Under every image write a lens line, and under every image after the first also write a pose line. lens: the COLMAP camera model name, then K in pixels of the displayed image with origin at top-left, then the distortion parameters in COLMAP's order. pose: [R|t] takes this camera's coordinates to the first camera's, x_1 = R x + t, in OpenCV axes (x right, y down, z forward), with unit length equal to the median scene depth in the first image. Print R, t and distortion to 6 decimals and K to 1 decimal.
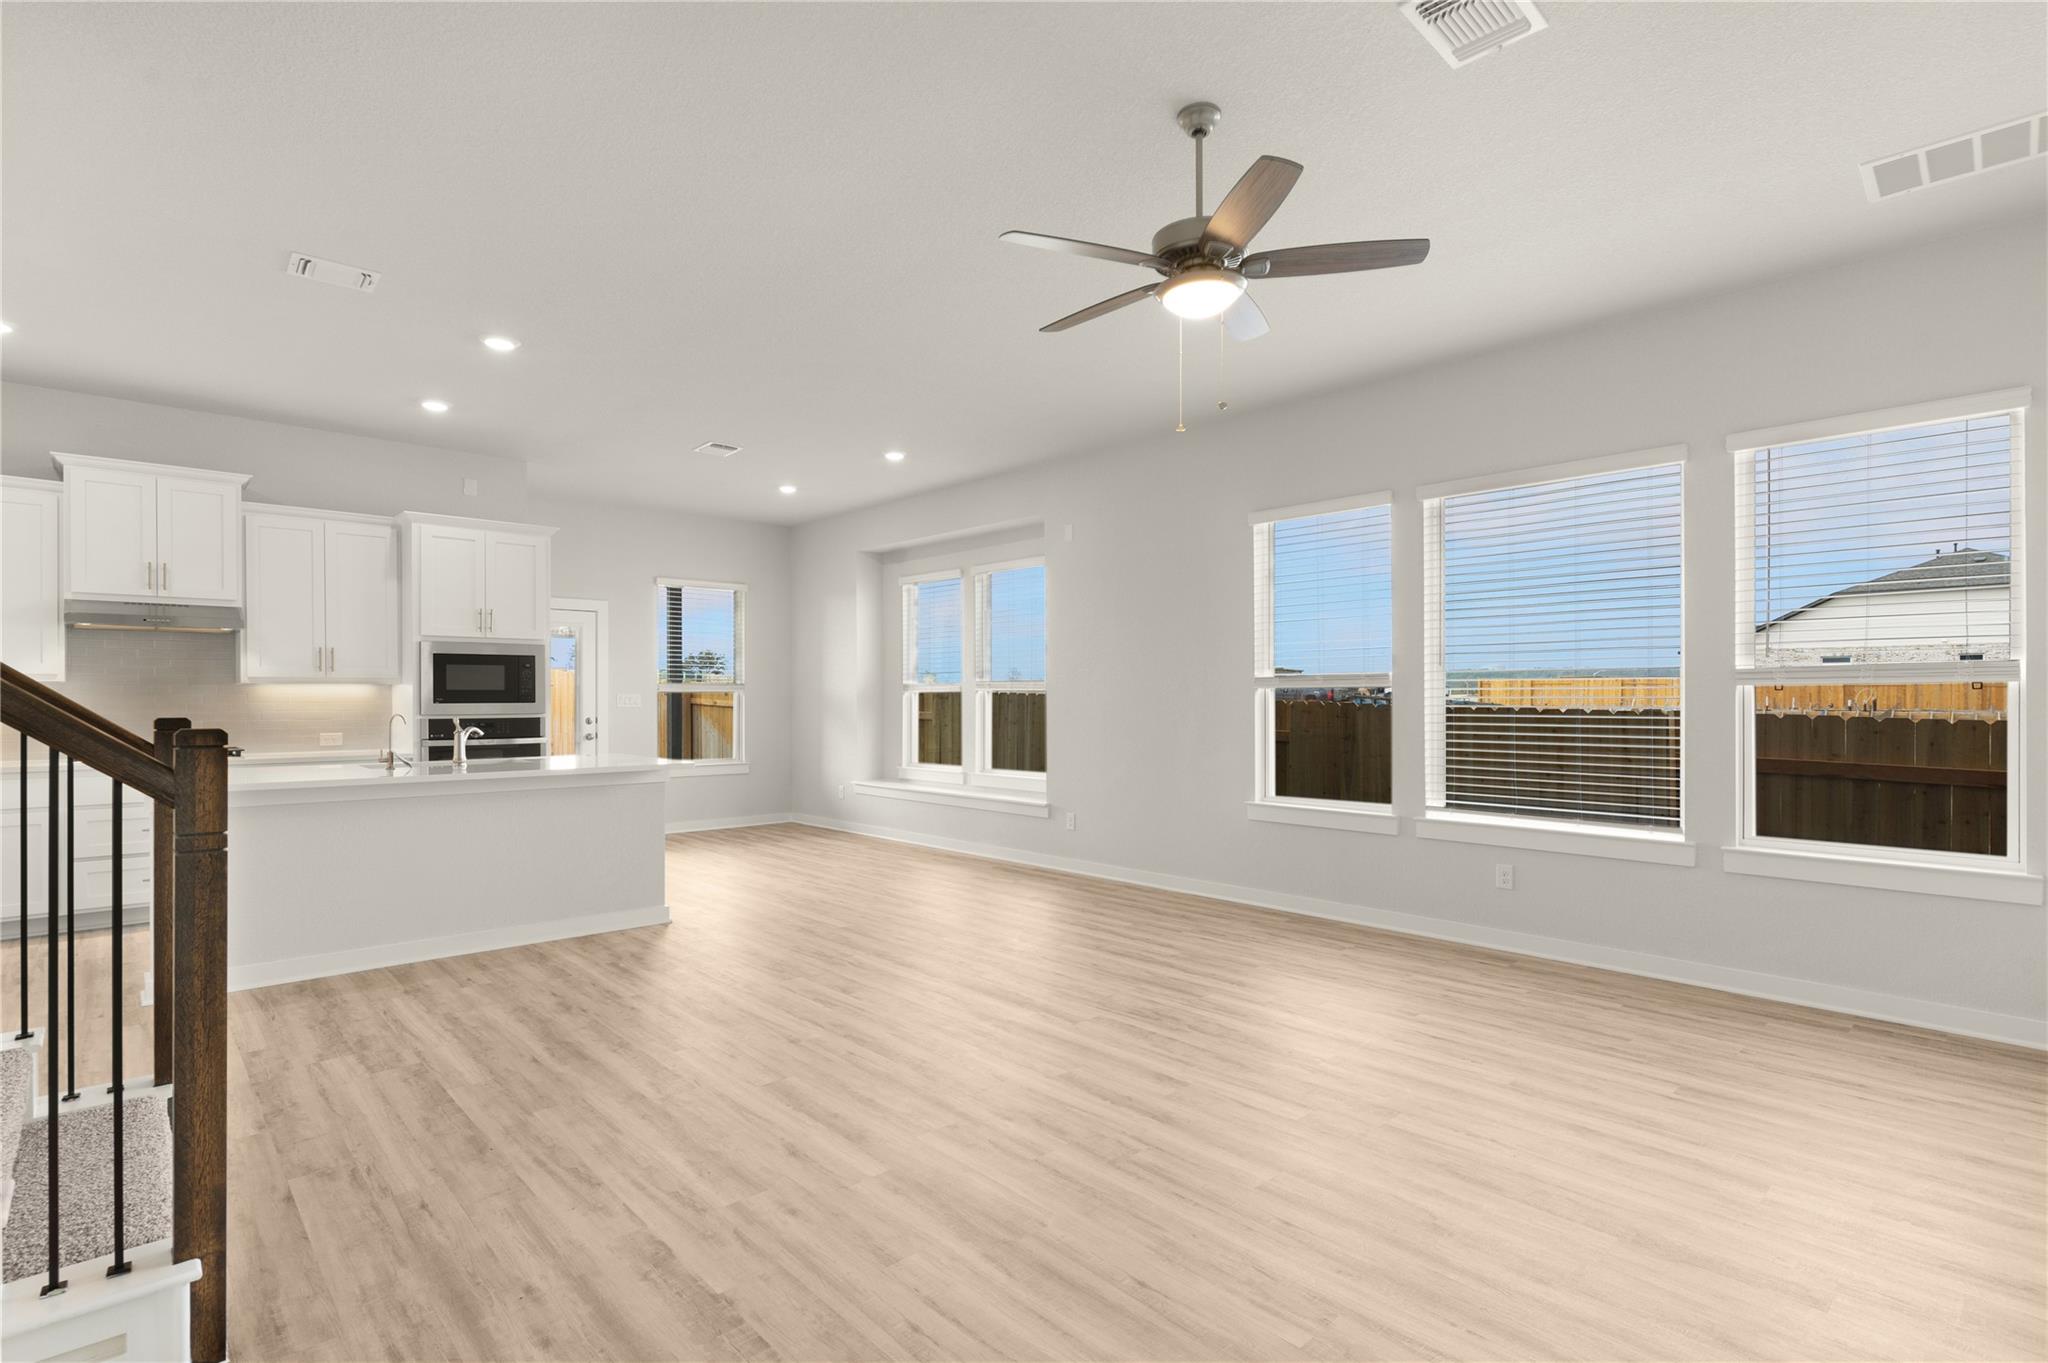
lens RADIAL K [[965.7, 0, 1019.6], [0, 965.7, 690.9], [0, 0, 1]] dist [0.003057, -0.000177]
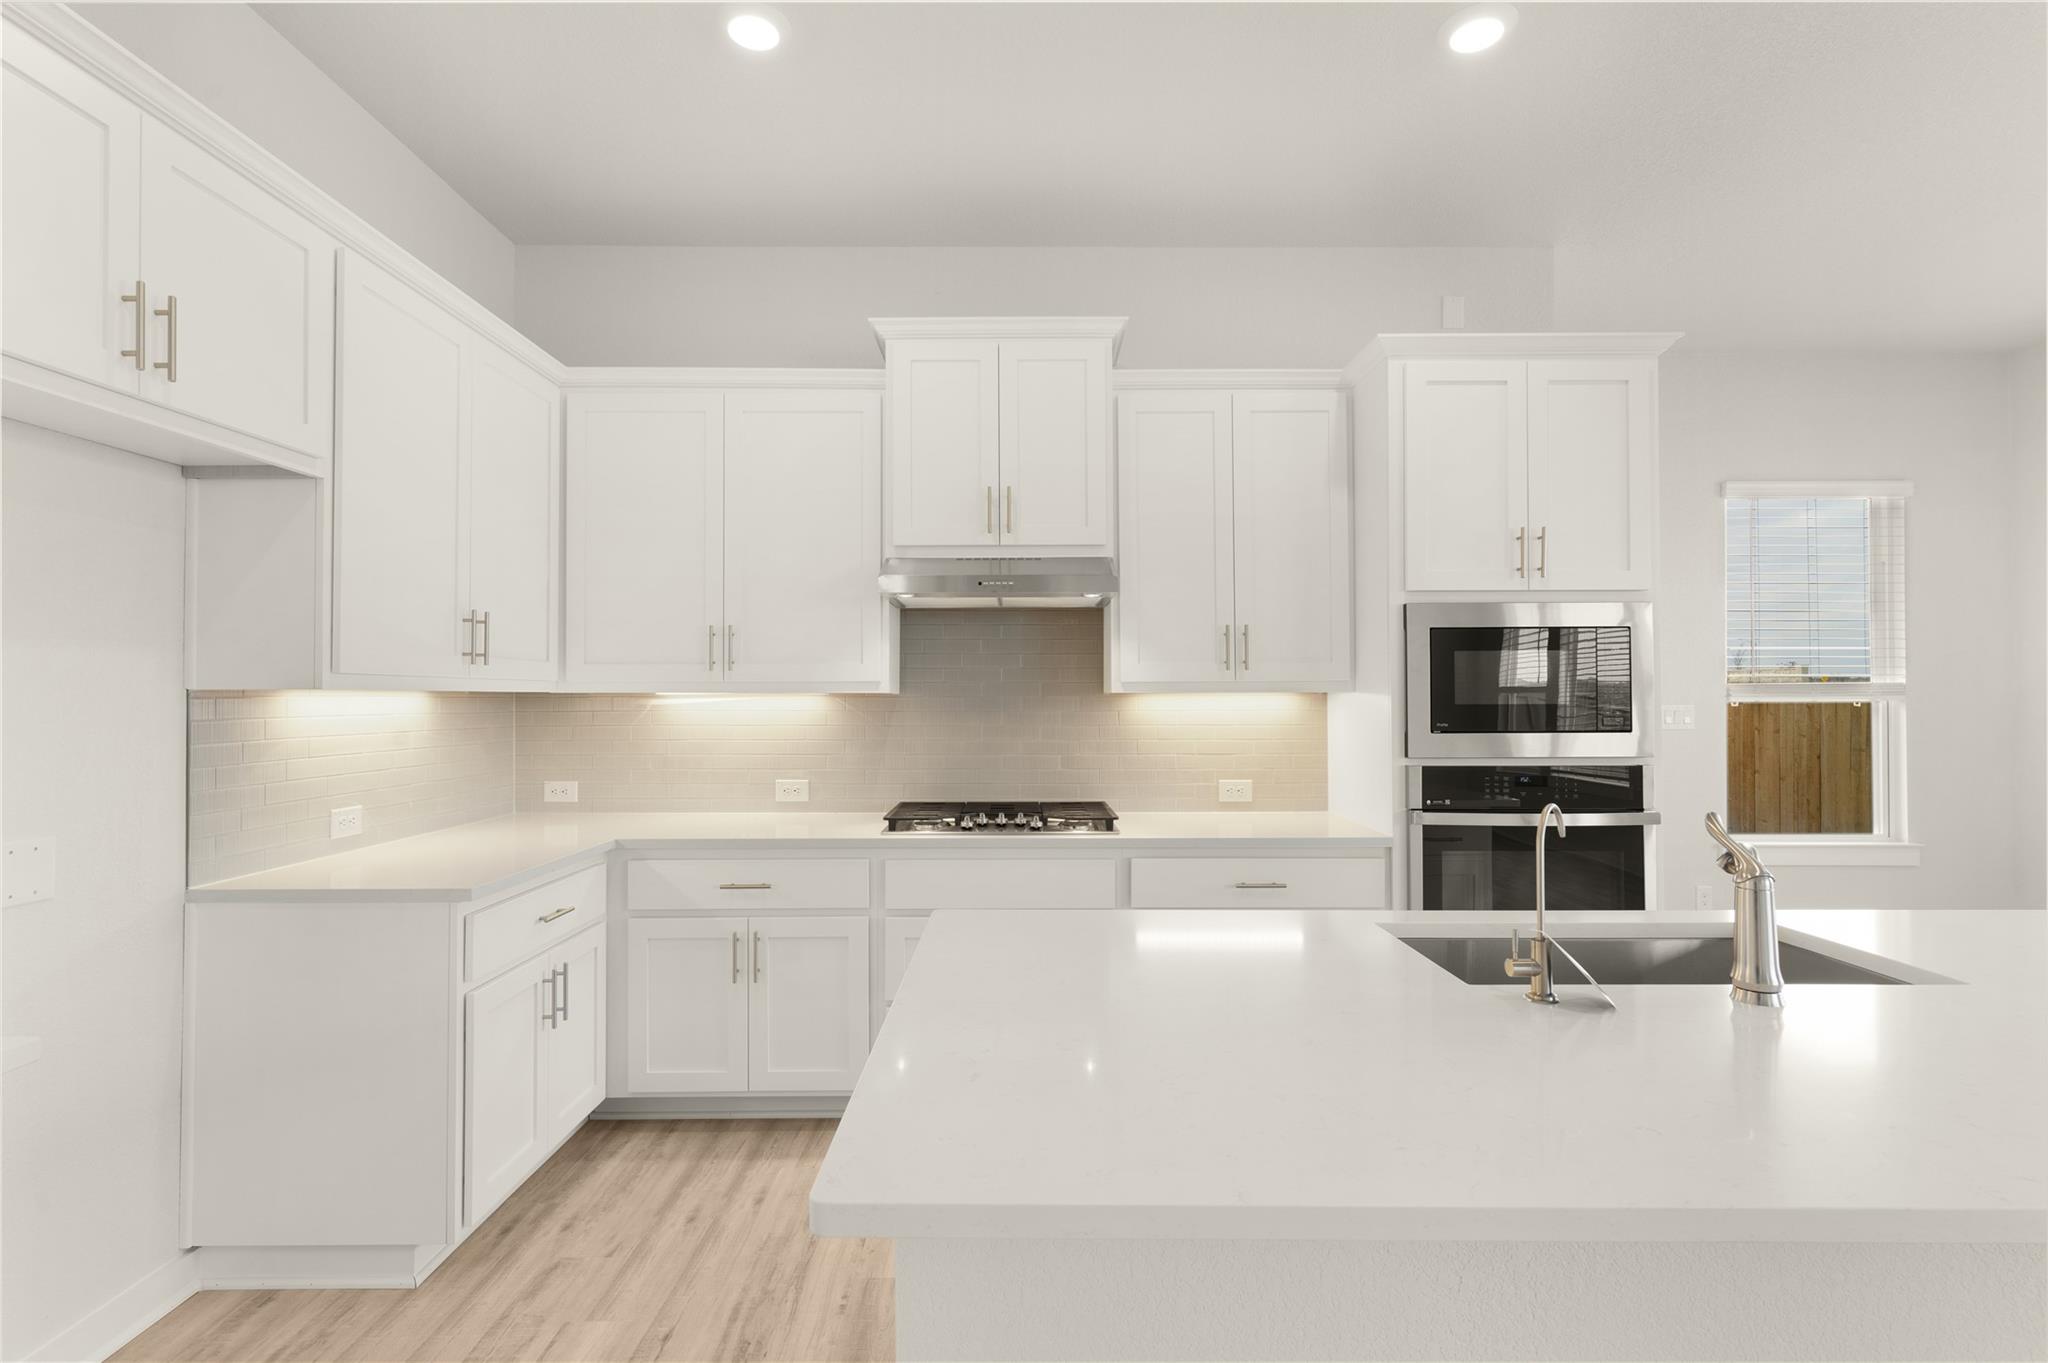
lens RADIAL K [[965.7, 0, 1022.4], [0, 965.7, 685.1], [0, 0, 1]] dist [0.003057, -0.000177]
pose [[0.726689, -0.009801, -0.686897, -0.478211], [0.004077, 0.999942, -0.009954, -0.008026], [0.686954, 0.004433, 0.726687, 0.582100]]
